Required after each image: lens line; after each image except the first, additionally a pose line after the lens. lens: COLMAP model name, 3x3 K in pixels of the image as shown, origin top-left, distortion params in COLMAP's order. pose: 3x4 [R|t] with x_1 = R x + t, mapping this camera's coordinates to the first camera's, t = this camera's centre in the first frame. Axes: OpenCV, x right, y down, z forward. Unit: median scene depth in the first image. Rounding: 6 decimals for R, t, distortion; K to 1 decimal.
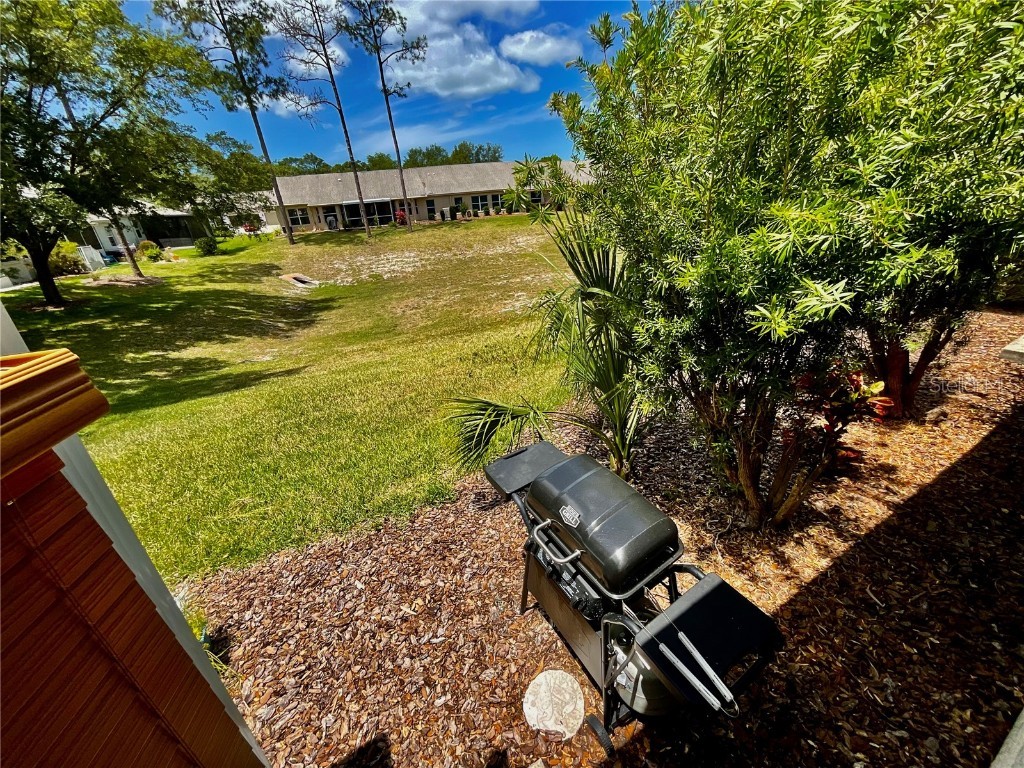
lens RADIAL K [[412.7, 0, 508.8], [0, 412.7, 381.9], [0, 0, 1]] dist [0.001347, -0.001544]
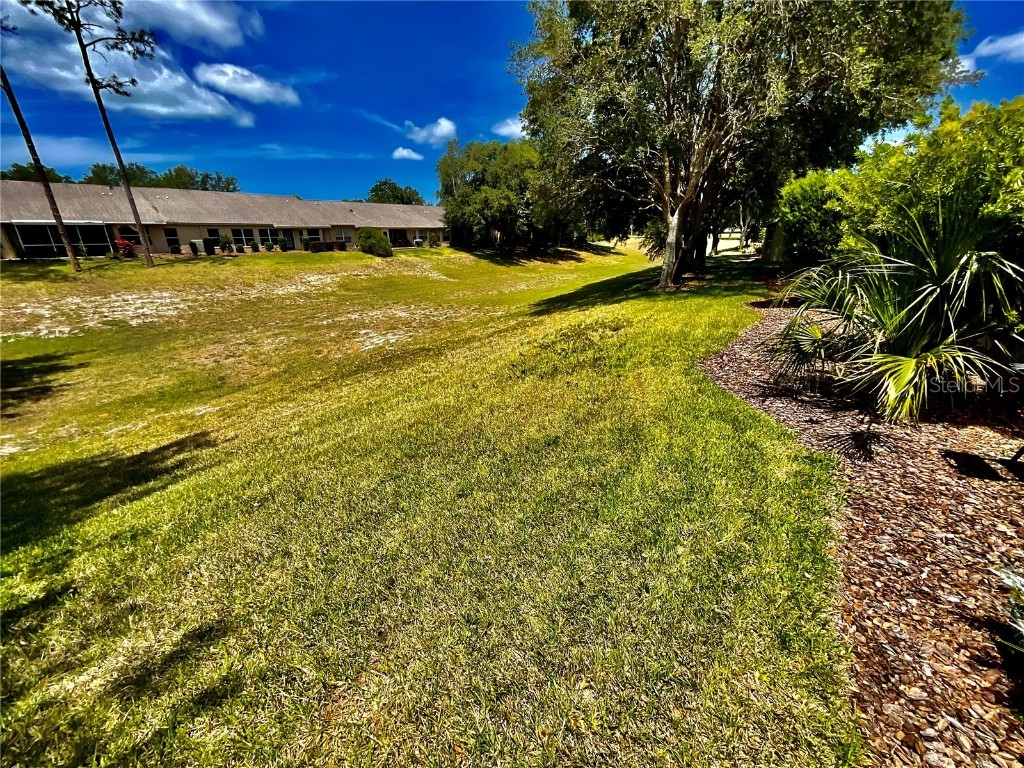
lens RADIAL K [[412.7, 0, 512.8], [0, 412.7, 382.3], [0, 0, 1]] dist [0.001347, -0.001544]
pose [[0.835377, -0.116325, 0.537227, -0.104775], [0.171832, 0.983634, -0.054211, 0.001016], [-0.522129, 0.137599, 0.841694, 0.041224]]
